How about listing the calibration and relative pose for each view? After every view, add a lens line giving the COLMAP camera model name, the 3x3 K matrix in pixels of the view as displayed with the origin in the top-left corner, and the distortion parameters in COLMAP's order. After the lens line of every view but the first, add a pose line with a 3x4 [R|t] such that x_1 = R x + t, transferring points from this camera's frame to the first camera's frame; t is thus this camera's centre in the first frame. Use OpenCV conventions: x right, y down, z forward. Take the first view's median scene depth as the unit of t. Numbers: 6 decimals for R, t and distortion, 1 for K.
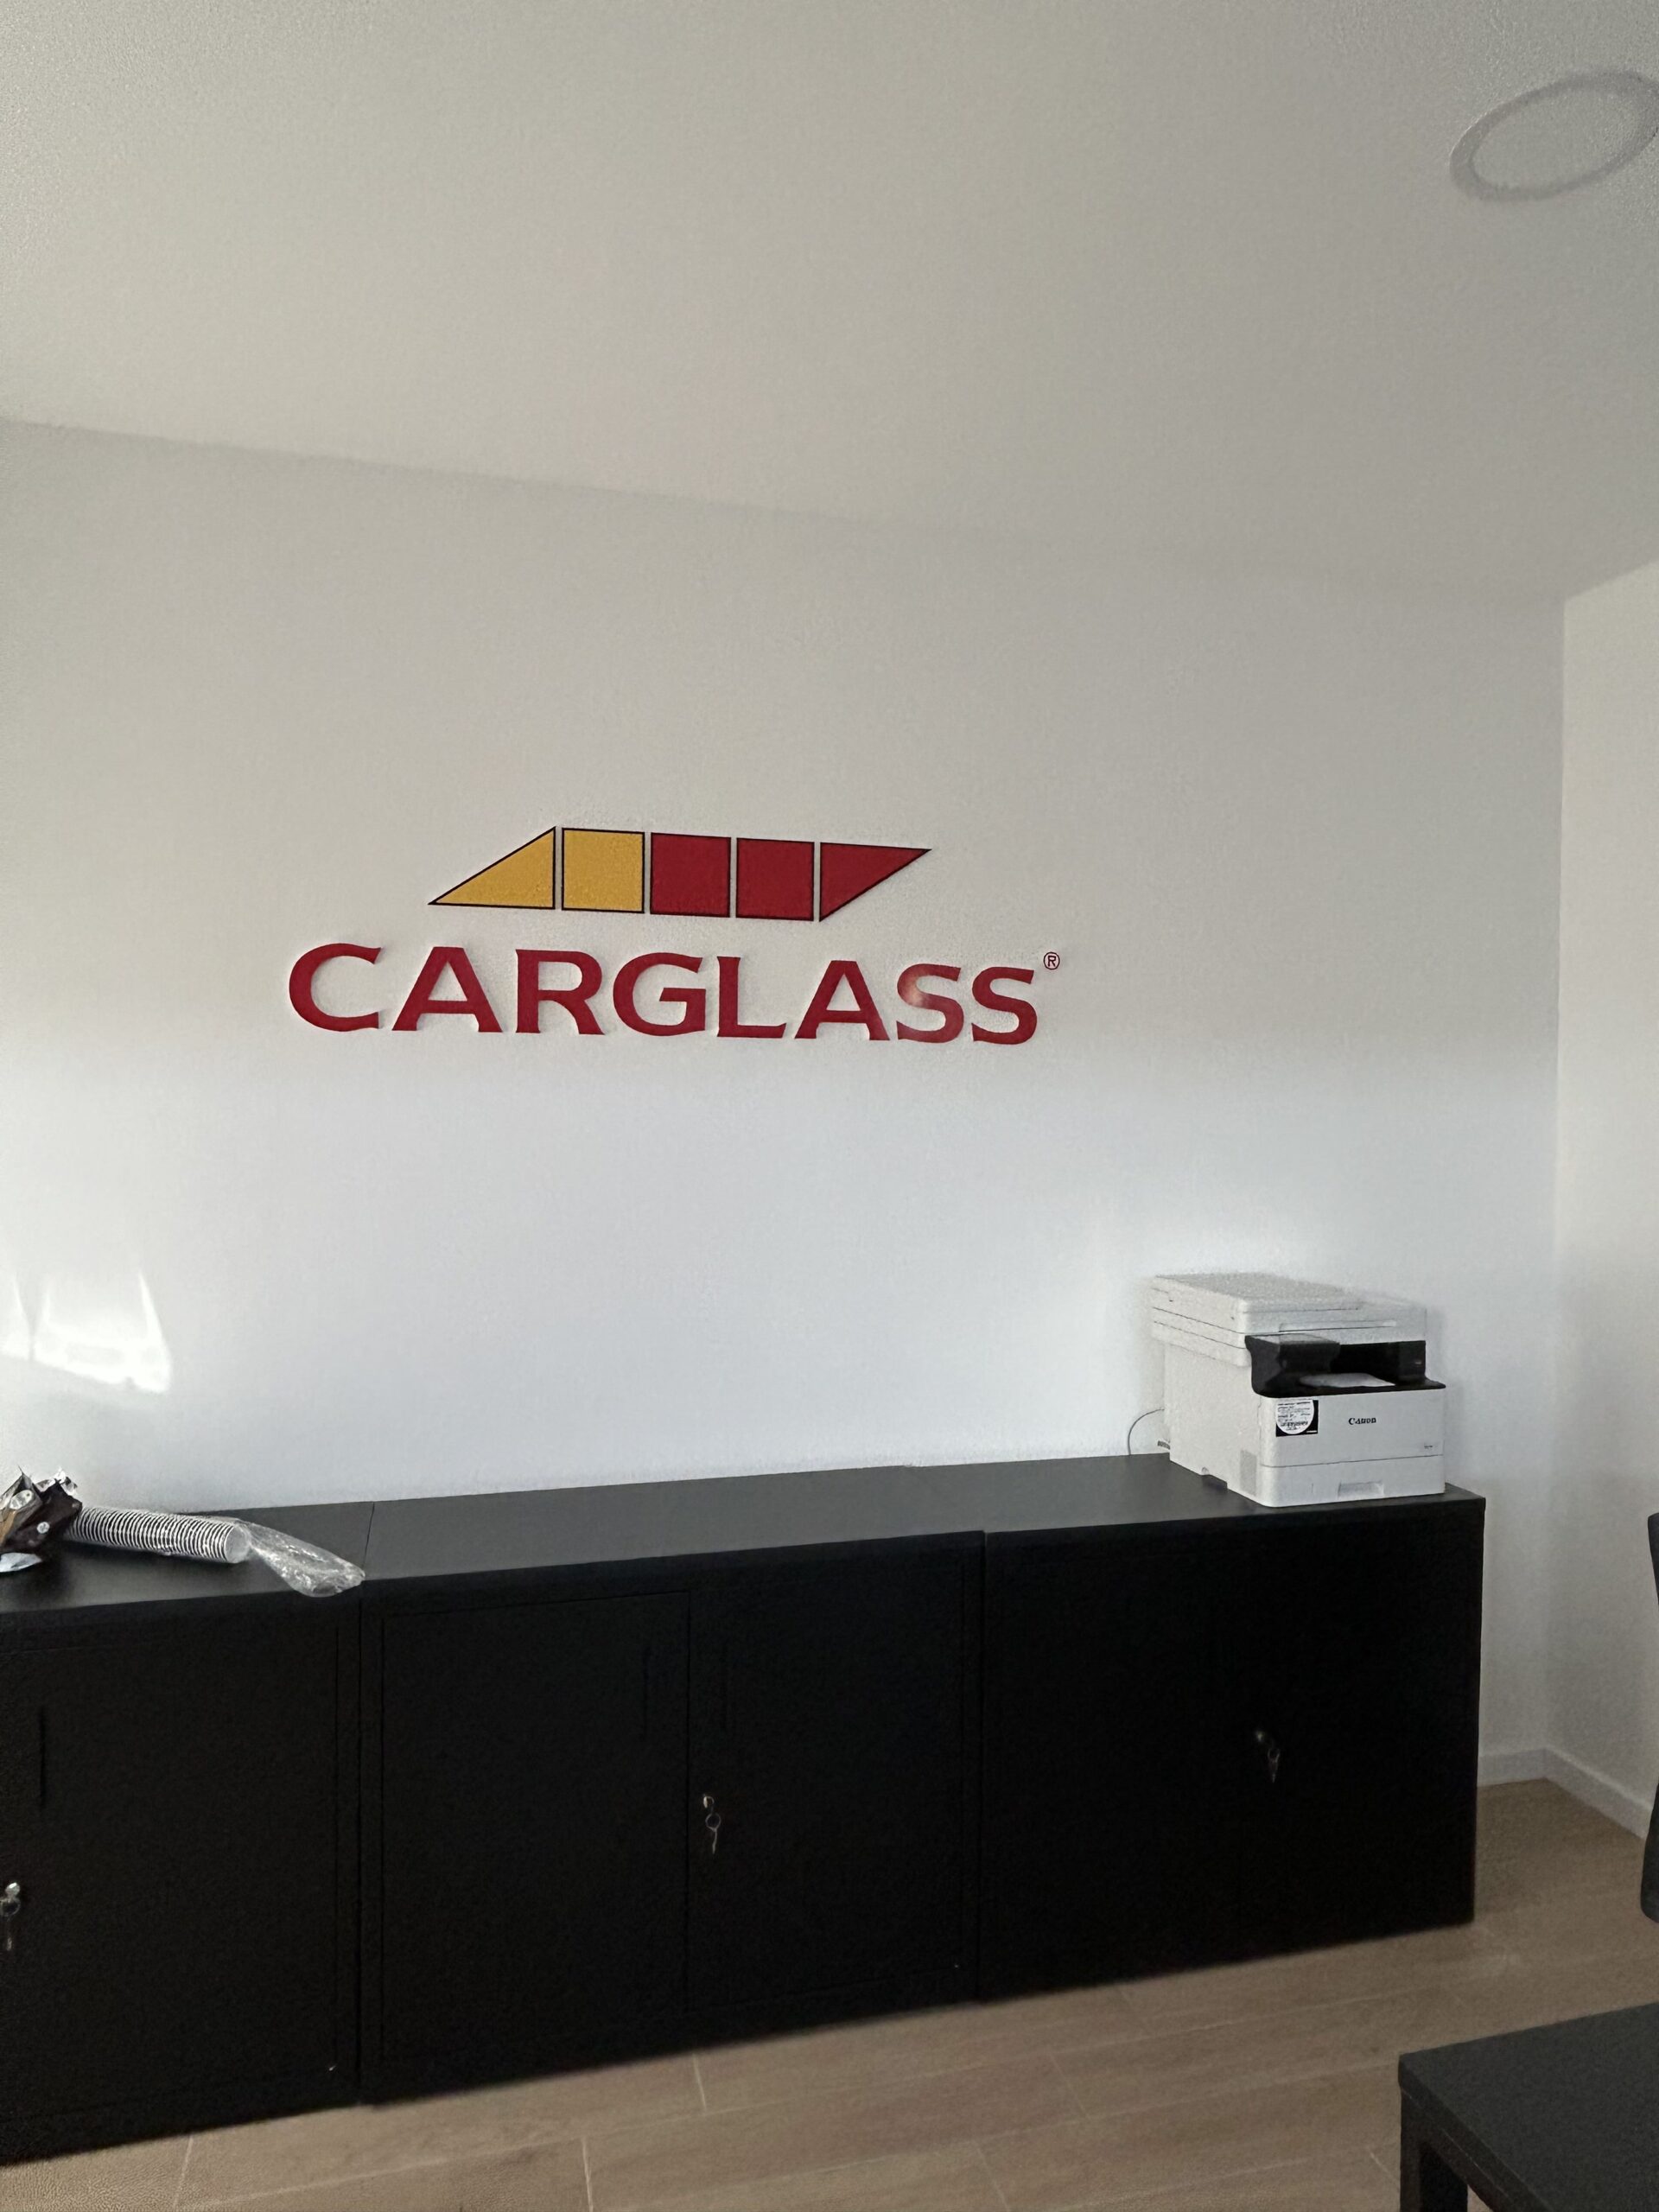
lens RADIAL K [[1368.1, 0, 828.3], [0, 1368.1, 1111.7], [0, 0, 1]] dist [0.001127, -0.000058]
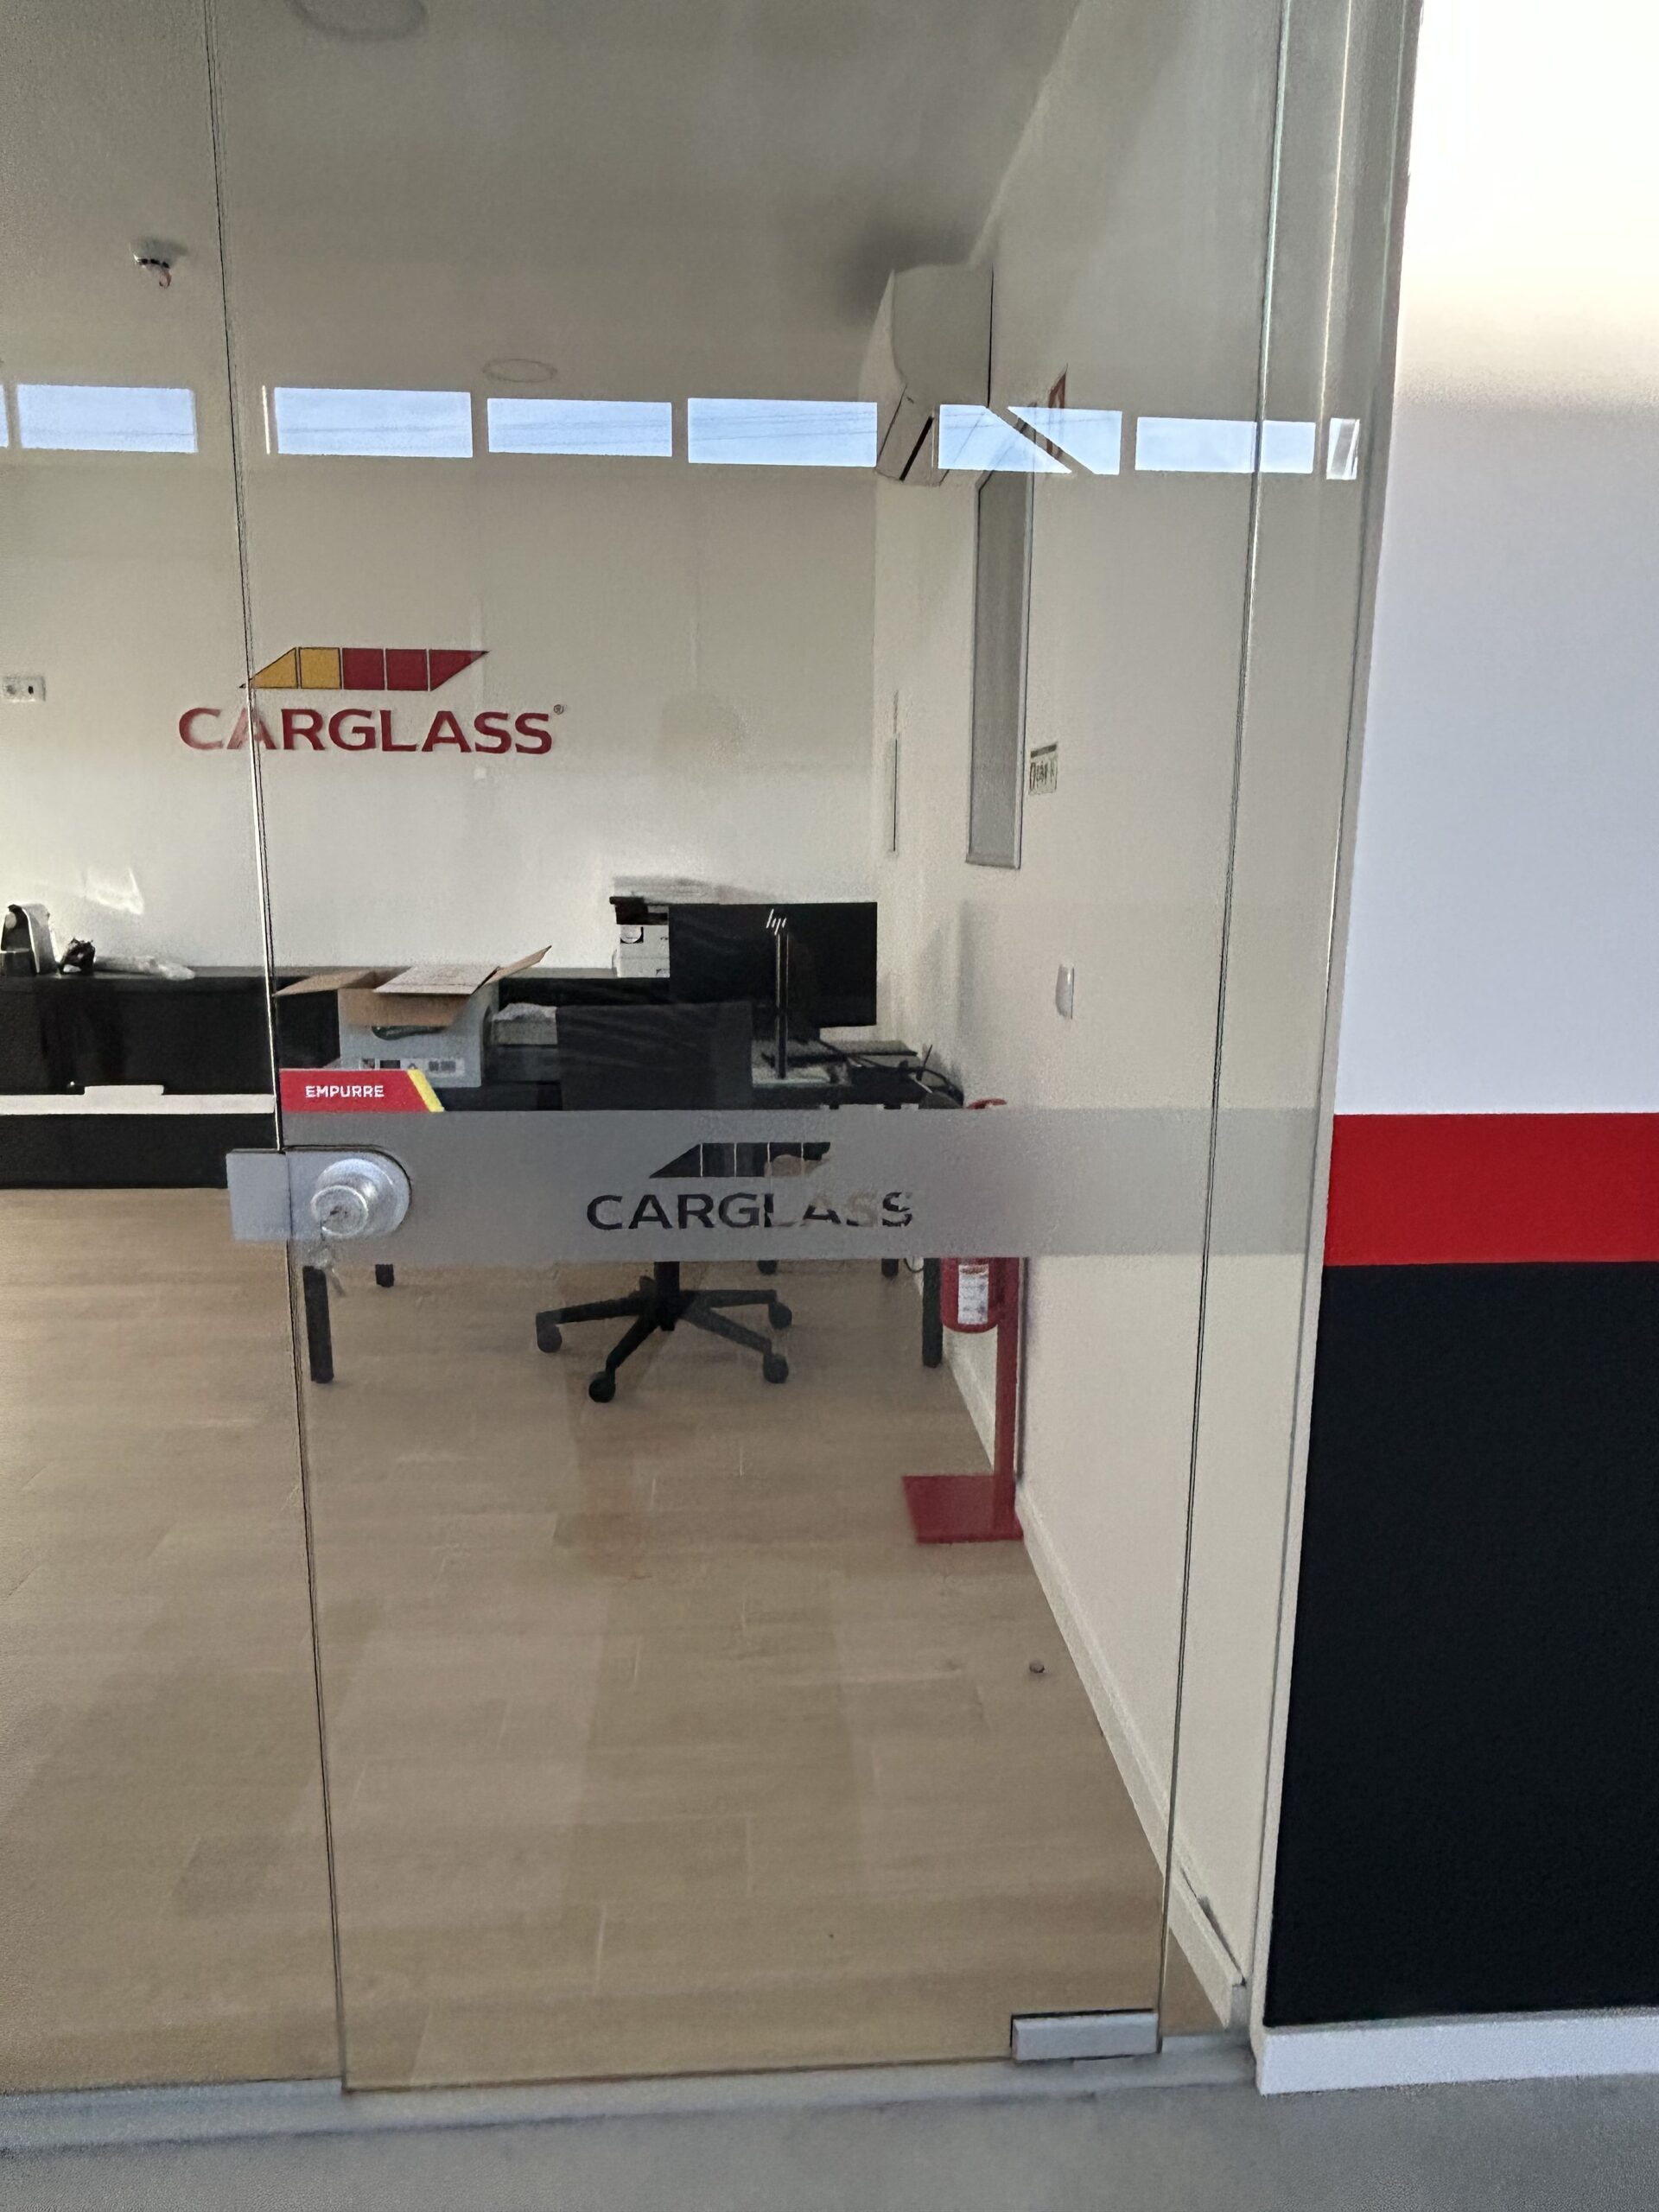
lens RADIAL K [[1368.1, 0, 833.1], [0, 1368.1, 1102.0], [0, 0, 1]] dist [0.001127, -0.000058]
pose [[0.982429, 0.033750, -0.183562, 0.971697], [-0.001349, 0.984773, 0.173839, 0.105236], [0.186634, -0.170537, 0.967515, -0.938635]]
